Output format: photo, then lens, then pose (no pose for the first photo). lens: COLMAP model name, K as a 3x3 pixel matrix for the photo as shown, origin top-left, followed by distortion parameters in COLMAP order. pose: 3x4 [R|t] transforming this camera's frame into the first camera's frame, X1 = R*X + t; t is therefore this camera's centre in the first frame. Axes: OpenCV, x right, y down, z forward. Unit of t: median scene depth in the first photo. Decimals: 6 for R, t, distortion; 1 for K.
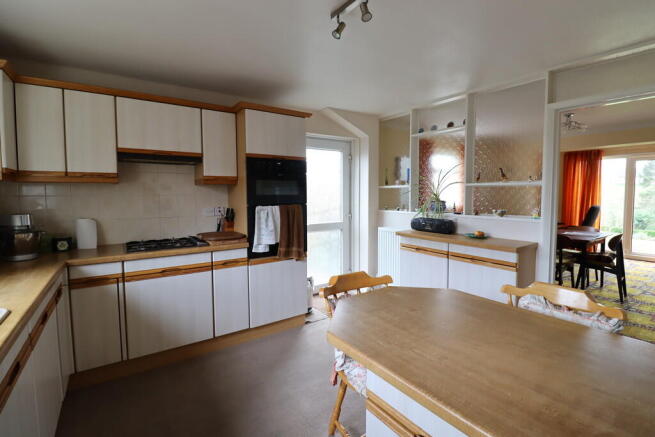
lens RADIAL K [[305.8, 0, 331.4], [0, 305.8, 209.4], [0, 0, 1]] dist [0.000174, -0.000227]
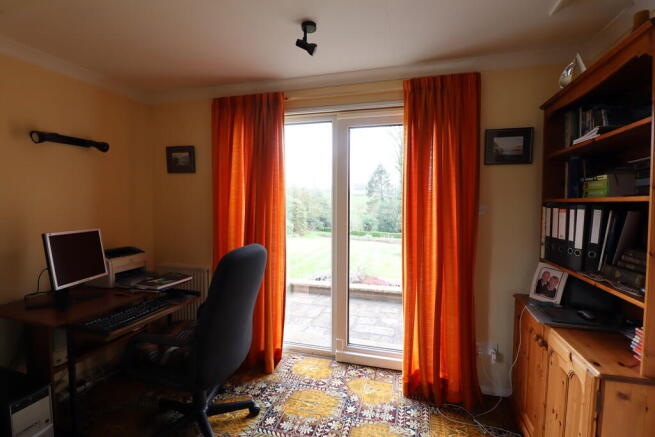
lens RADIAL K [[305.8, 0, 331.4], [0, 305.8, 209.4], [0, 0, 1]] dist [0.000174, -0.000227]
pose [[0.782209, -0.013591, 0.622867, 0.666194], [0.030372, 0.999405, -0.016335, -0.041780], [-0.622275, 0.031695, 0.782157, 0.643703]]
